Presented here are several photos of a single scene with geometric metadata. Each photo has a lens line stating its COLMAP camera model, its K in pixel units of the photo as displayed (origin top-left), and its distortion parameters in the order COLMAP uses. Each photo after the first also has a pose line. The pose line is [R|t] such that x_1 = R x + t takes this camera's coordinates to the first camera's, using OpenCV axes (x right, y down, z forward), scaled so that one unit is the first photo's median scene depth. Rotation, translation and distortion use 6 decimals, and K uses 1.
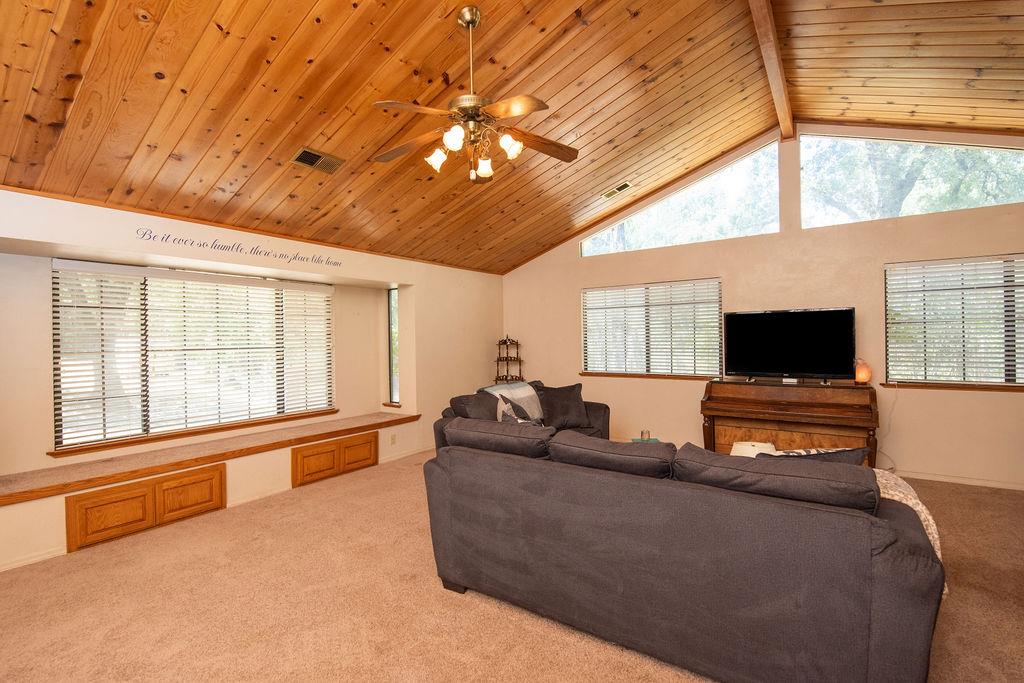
lens RADIAL K [[455.1, 0, 520.6], [0, 455.1, 341.4], [0, 0, 1]] dist [0.000002, -0.000222]
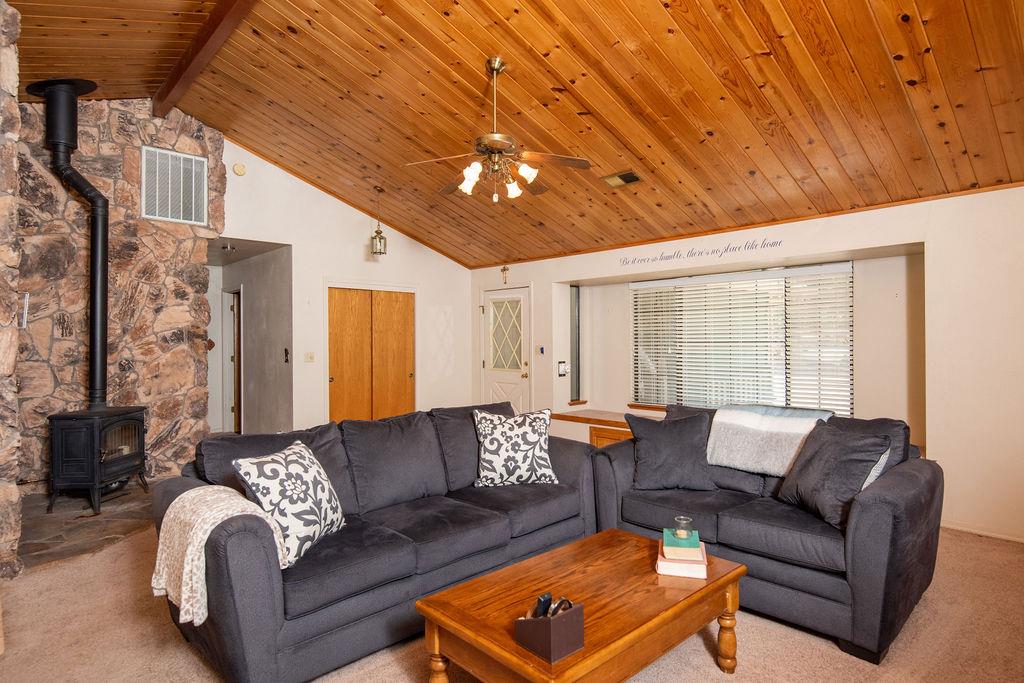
lens RADIAL K [[564.2, 0, 512.0], [0, 564.2, 341.5], [0, 0, 1]] dist [-0.000292, -0.000007]
pose [[-0.216010, 0.007735, -0.976361, 0.821872], [-0.000024, 0.999969, 0.007927, 0.004347], [0.976391, 0.001736, -0.216003, 0.838849]]
